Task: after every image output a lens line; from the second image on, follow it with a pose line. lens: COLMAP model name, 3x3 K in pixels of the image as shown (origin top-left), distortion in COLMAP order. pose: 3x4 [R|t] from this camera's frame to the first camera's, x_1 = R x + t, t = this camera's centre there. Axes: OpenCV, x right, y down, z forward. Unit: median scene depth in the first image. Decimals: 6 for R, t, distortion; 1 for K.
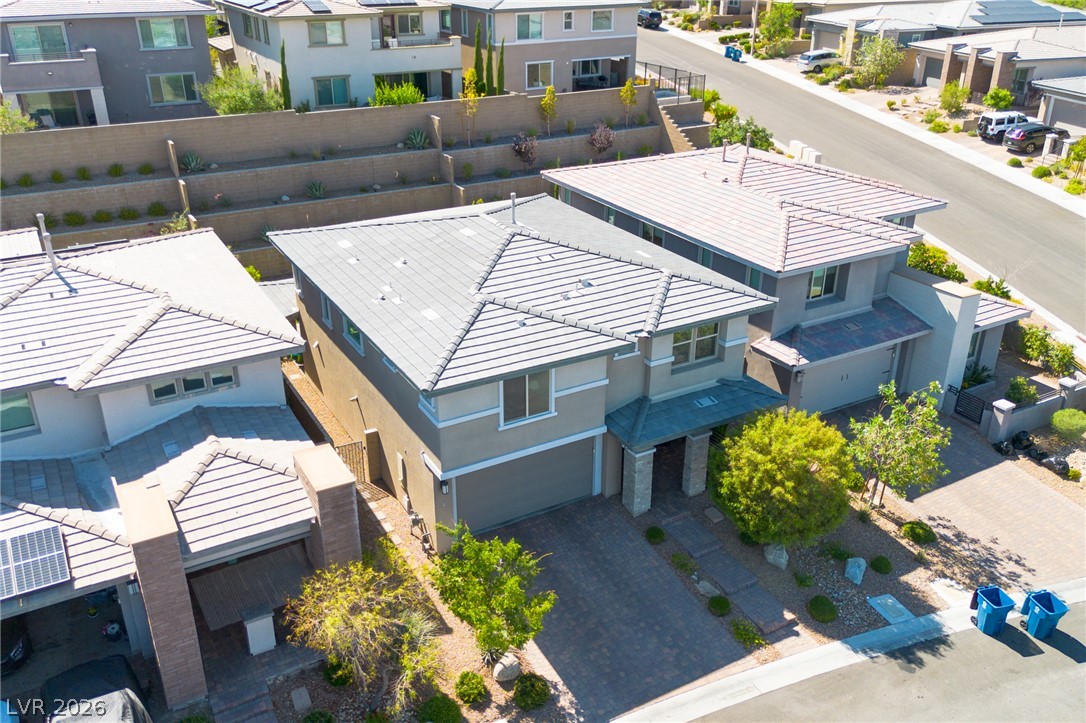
lens RADIAL K [[913.1, 0, 540.8], [0, 913.1, 359.6], [0, 0, 1]] dist [0.079402, -0.089706]
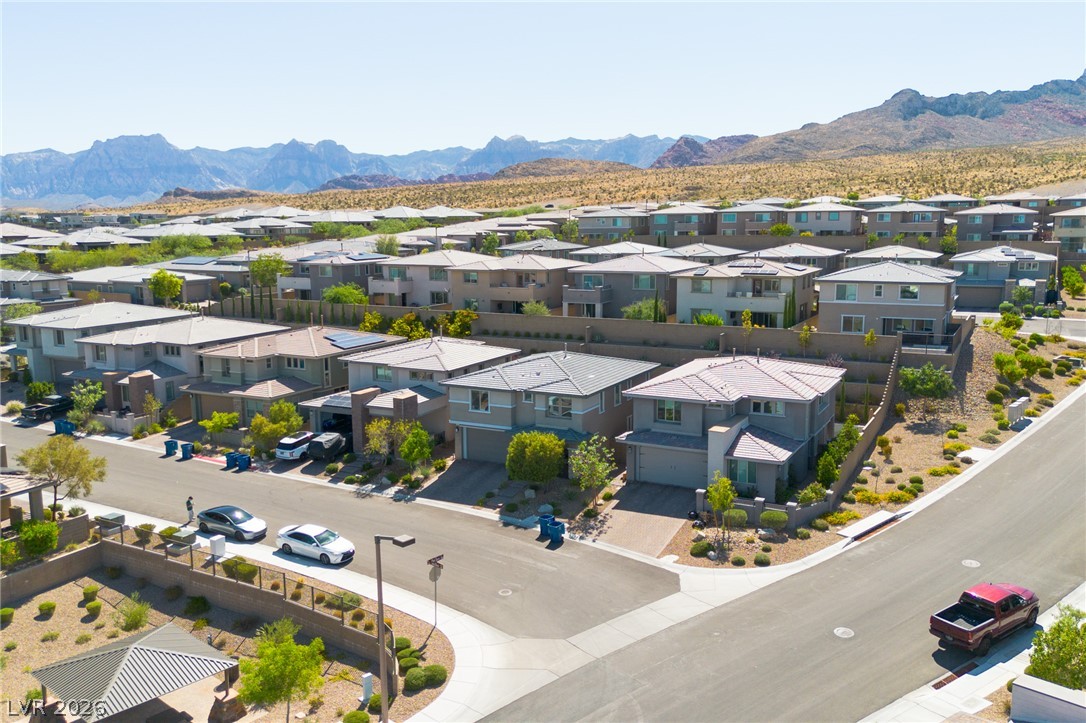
lens RADIAL K [[913.1, 0, 542.6], [0, 913.1, 366.2], [0, 0, 1]] dist [0.079402, -0.089706]
pose [[0.541652, 0.131902, -0.830190, 1.960031], [-0.350445, 0.933127, -0.080389, 0.080722], [0.764069, 0.334479, 0.551655, -0.306709]]
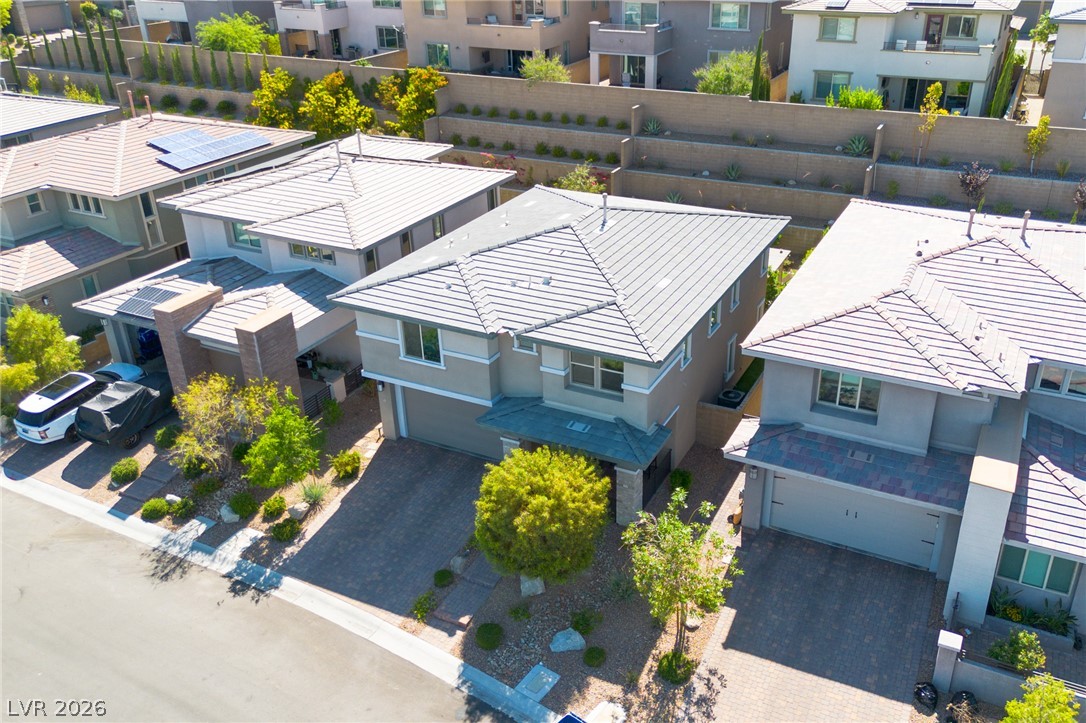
lens RADIAL K [[913.1, 0, 585.2], [0, 913.1, 361.1], [0, 0, 1]] dist [0.079402, -0.089706]
pose [[0.564674, 0.368200, -0.738628, 0.881578], [-0.341470, 0.919002, 0.197064, -0.217648], [0.751360, 0.140942, 0.644666, 0.329744]]
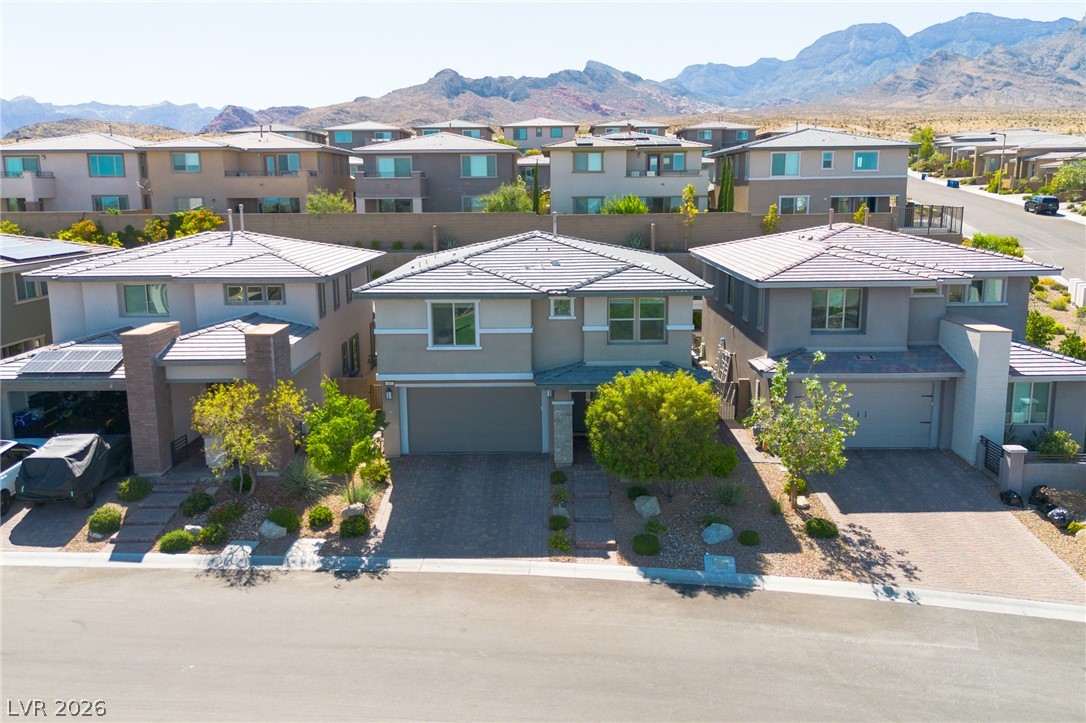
lens RADIAL K [[913.1, 0, 538.6], [0, 913.1, 360.9], [0, 0, 1]] dist [0.079402, -0.089706]
pose [[0.860921, 0.085226, -0.501549, 0.607175], [-0.206133, 0.959753, -0.190744, 0.255682], [0.465107, 0.267602, 0.843839, 0.027684]]
